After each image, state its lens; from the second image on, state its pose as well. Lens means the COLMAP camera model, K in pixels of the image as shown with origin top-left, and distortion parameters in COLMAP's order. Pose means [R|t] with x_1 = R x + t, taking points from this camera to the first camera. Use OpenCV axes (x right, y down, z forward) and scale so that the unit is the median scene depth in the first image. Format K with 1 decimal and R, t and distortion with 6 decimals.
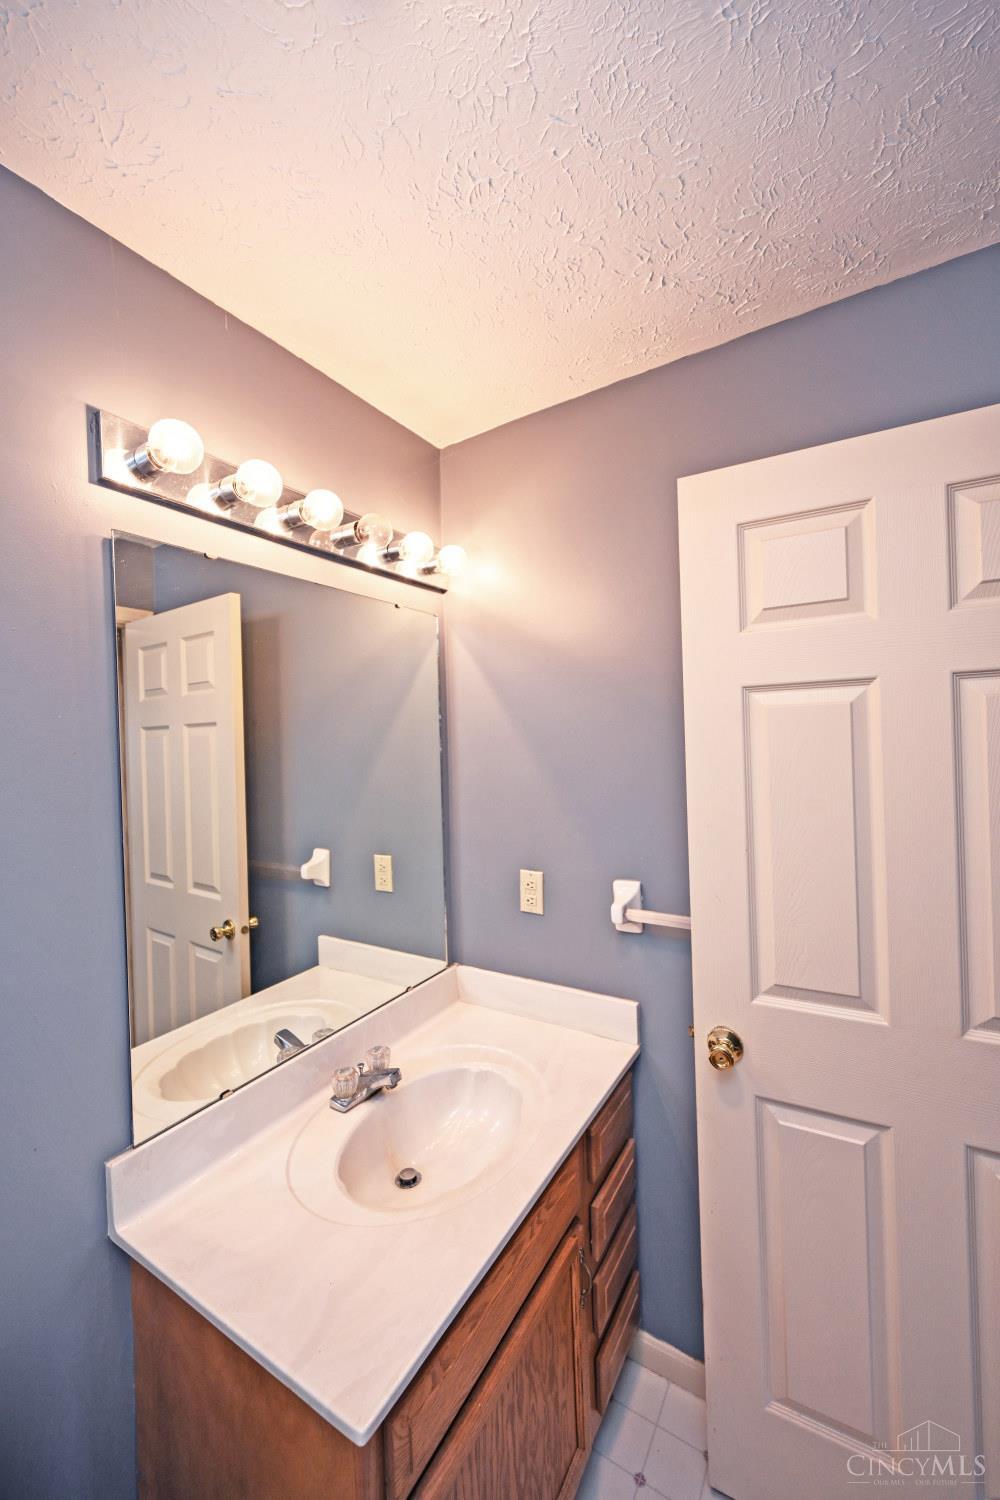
lens RADIAL K [[592.1, 0, 499.8], [0, 592.1, 746.1], [0, 0, 1]] dist [-0.001627, -0.000127]
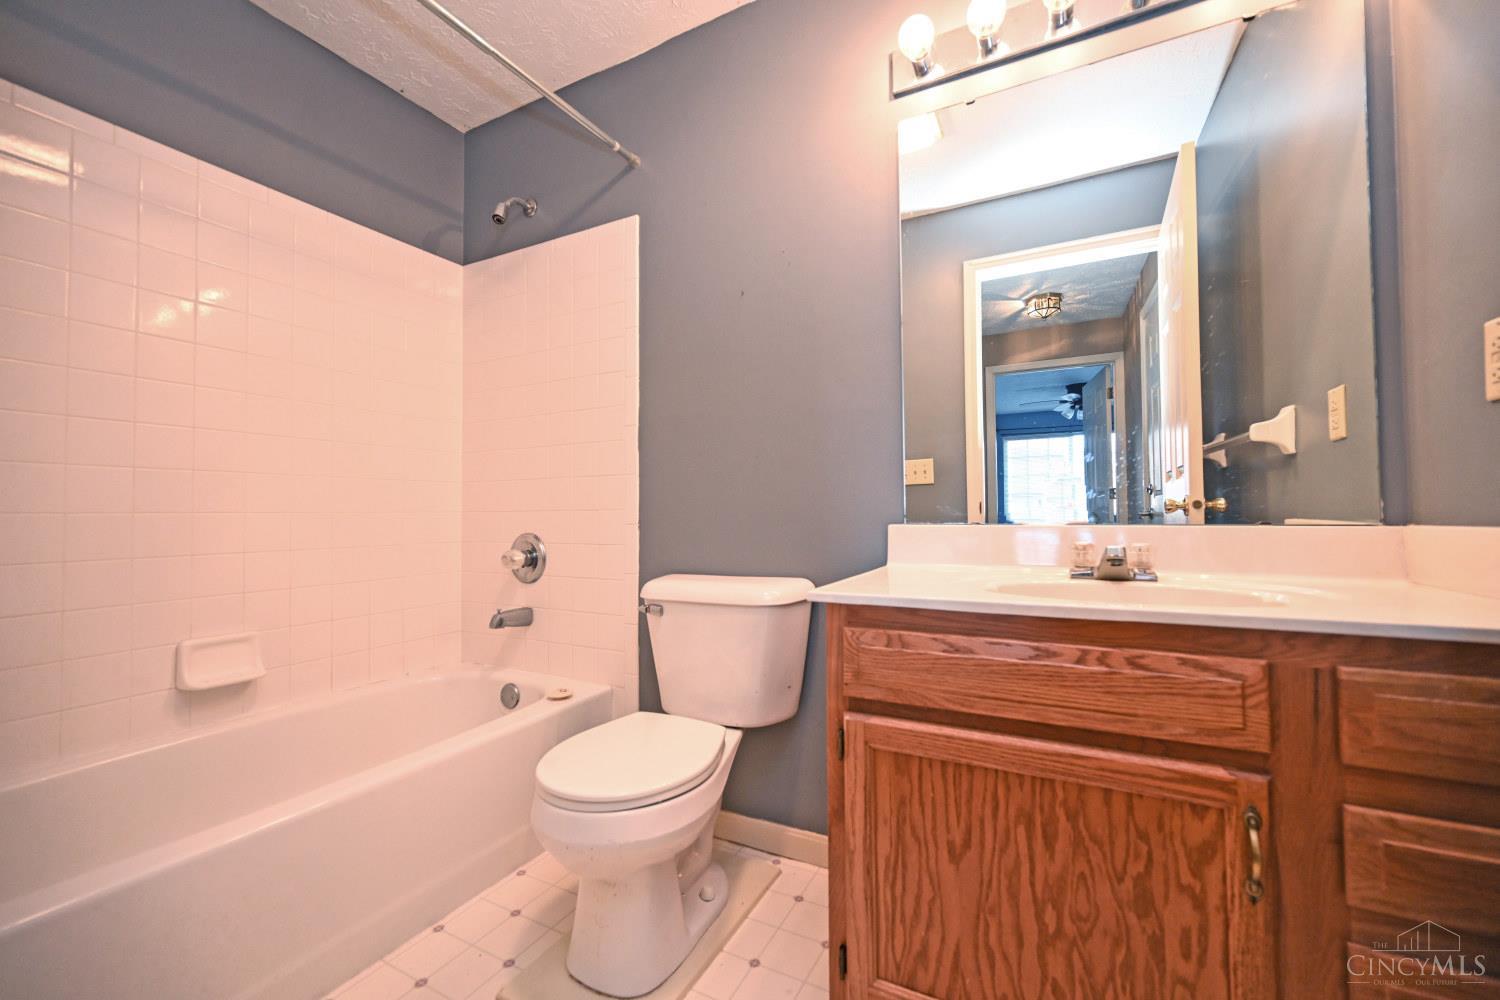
lens RADIAL K [[592.1, 0, 750.0], [0, 592.1, 500.0], [0, 0, 1]] dist [-0.001627, -0.000127]
pose [[0.081873, 0.004909, -0.996631, 0.599722], [-0.003018, 0.999985, 0.004678, 0.427637], [0.996638, 0.002625, 0.081887, 0.338577]]
